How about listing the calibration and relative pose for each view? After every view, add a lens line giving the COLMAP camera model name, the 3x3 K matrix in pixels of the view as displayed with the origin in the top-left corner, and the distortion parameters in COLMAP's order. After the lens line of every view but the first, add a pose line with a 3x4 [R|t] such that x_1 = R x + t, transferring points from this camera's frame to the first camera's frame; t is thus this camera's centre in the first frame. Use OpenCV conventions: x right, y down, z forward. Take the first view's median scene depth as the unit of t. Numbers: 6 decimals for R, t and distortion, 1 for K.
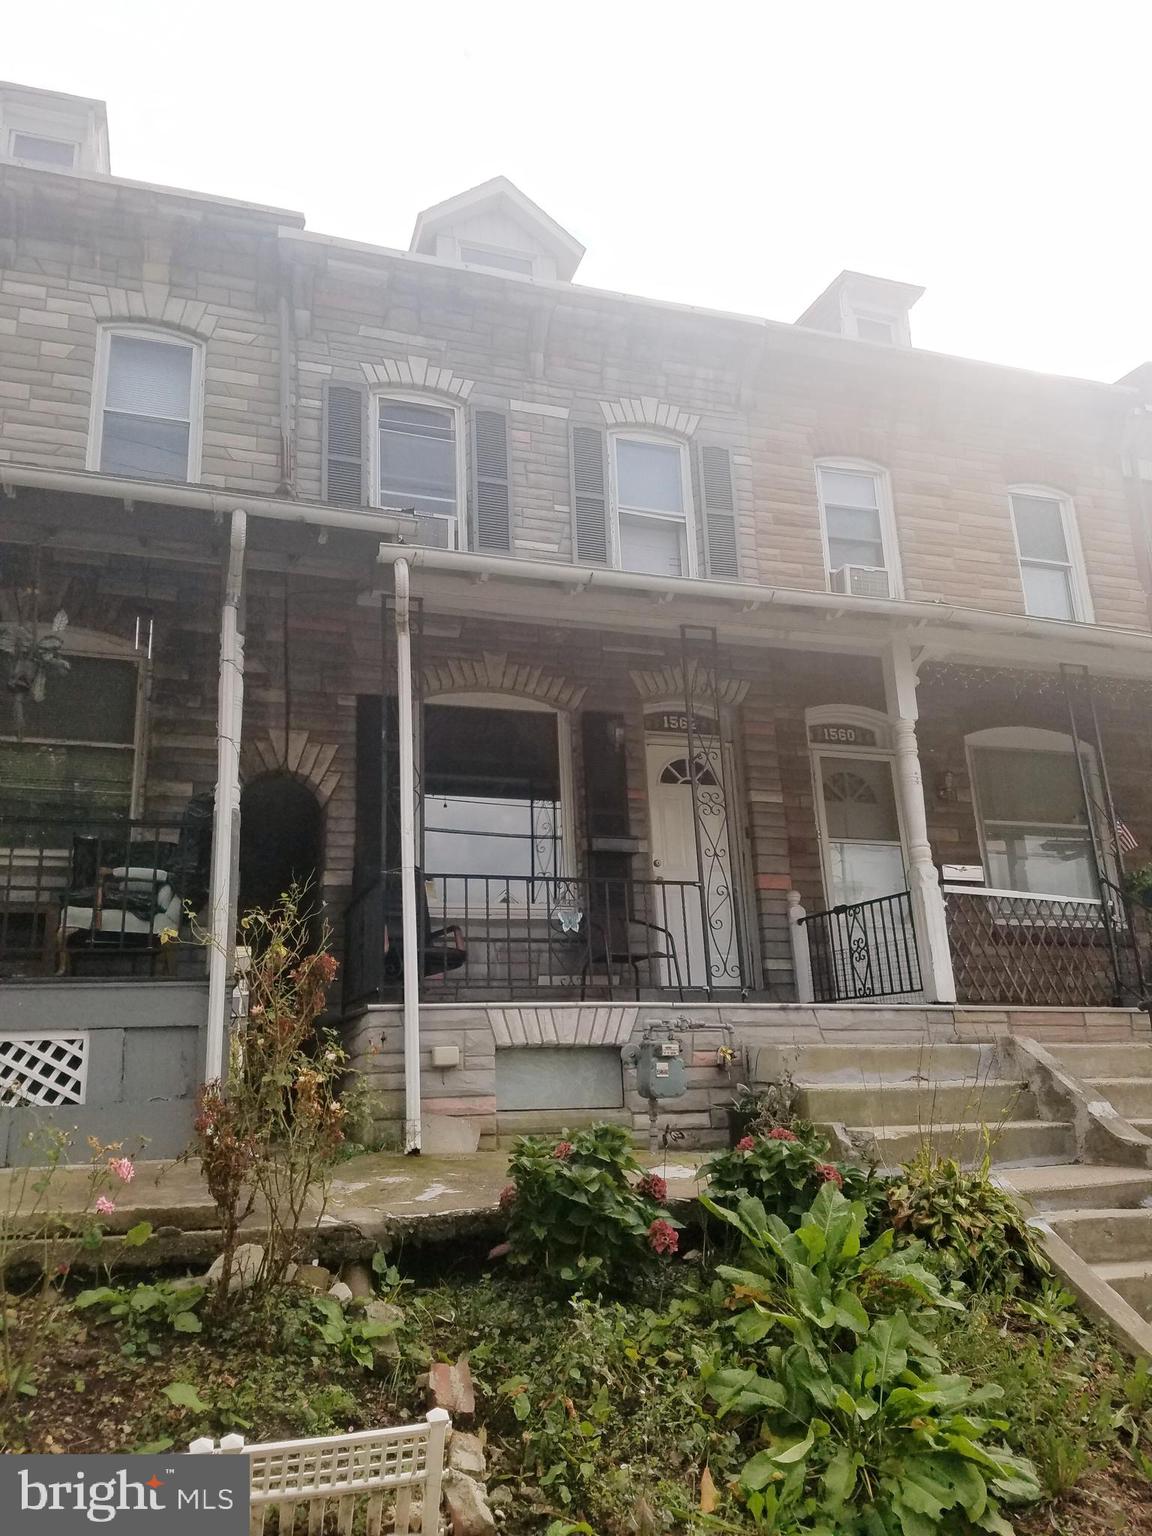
lens RADIAL K [[1151.8, 0, 576.0], [0, 1151.8, 768.0], [0, 0, 1]] dist [0.217936, -0.413343]
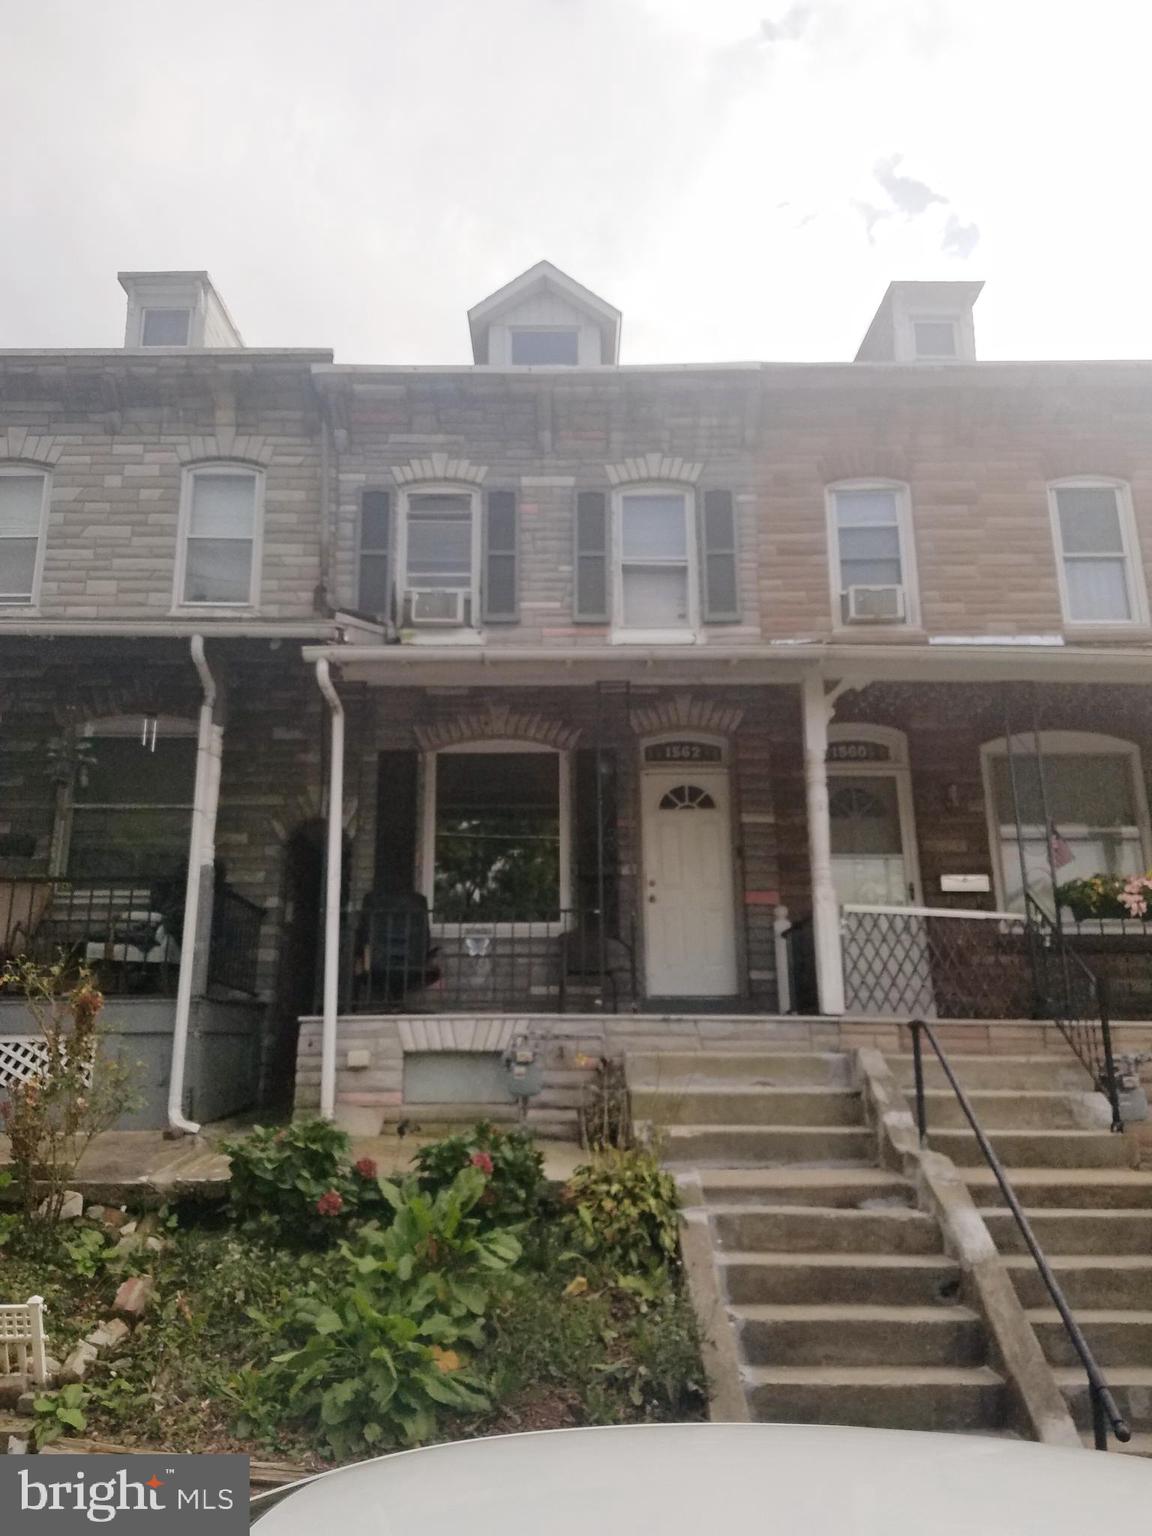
lens RADIAL K [[1161.3, 0, 579.3], [0, 1161.3, 776.5], [0, 0, 1]] dist [0.226683, -0.449103]
pose [[0.949993, -0.051482, -0.307999, 0.352059], [0.058475, 0.998197, 0.013513, -0.038645], [0.306748, -0.030847, 0.951291, -0.079682]]
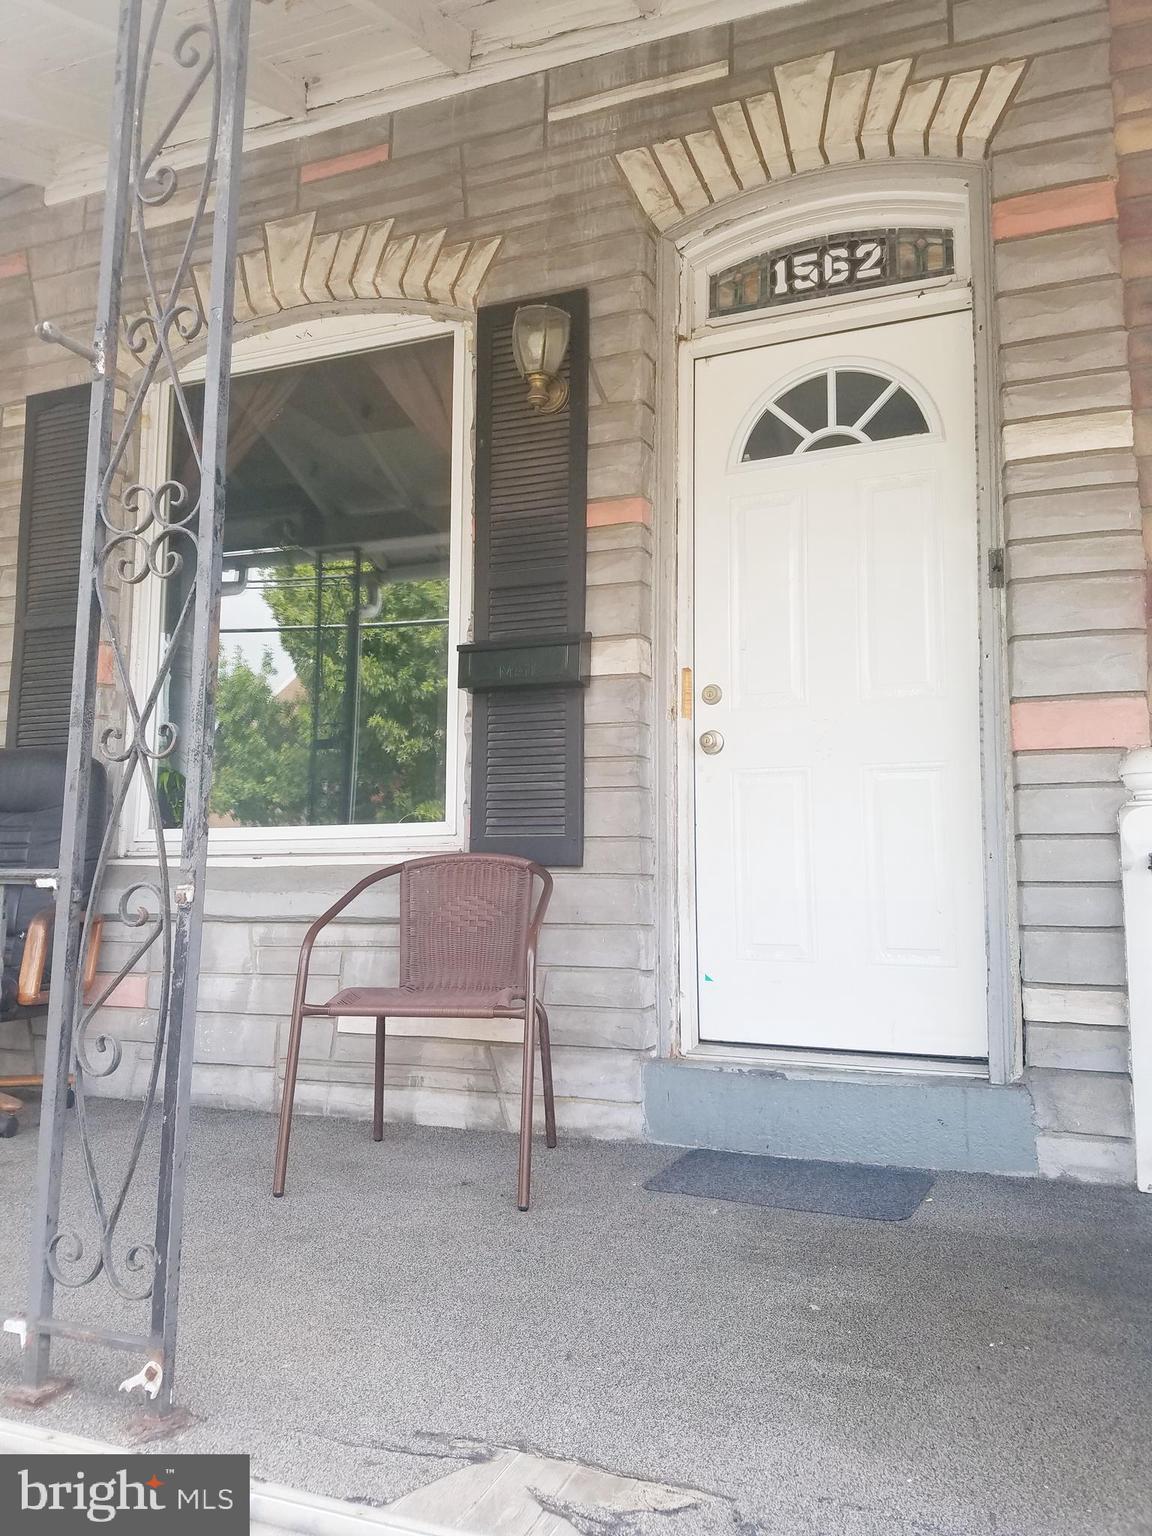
lens RADIAL K [[1204.8, 0, 576.0], [0, 1204.8, 768.0], [0, 0, 1]] dist [0.085174, -0.165662]
pose [[0.752557, -0.030951, -0.657799, 0.280026], [0.150030, 0.980684, 0.125499, 0.051577], [0.641209, -0.193135, 0.742664, 0.692309]]
